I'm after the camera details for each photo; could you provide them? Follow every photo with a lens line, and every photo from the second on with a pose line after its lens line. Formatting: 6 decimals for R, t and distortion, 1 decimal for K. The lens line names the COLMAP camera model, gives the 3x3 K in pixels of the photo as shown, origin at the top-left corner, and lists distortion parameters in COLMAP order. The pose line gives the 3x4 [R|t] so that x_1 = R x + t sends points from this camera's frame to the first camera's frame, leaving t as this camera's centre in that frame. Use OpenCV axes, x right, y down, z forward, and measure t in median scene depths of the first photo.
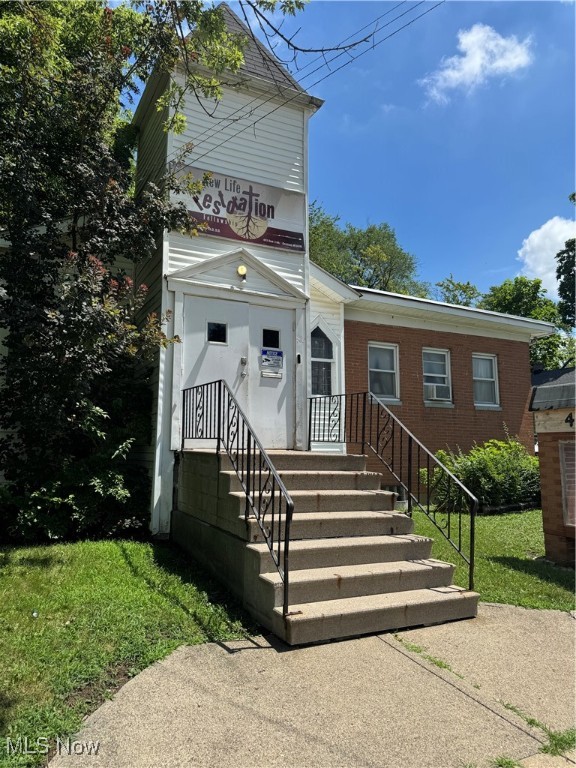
lens RADIAL K [[535.2, 0, 288.0], [0, 535.2, 384.0], [0, 0, 1]] dist [0.069600, -0.099503]
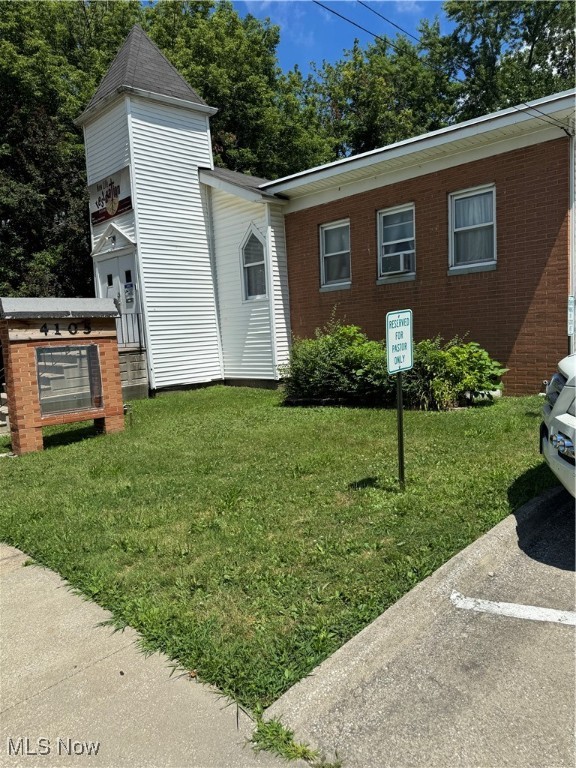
lens RADIAL K [[535.2, 0, 288.0], [0, 535.2, 384.0], [0, 0, 1]] dist [0.069600, -0.099503]
pose [[0.314895, 0.070452, -0.946508, 1.070577], [0.171453, 0.976613, 0.129734, 0.064062], [0.933512, -0.203134, 0.295451, 0.598228]]
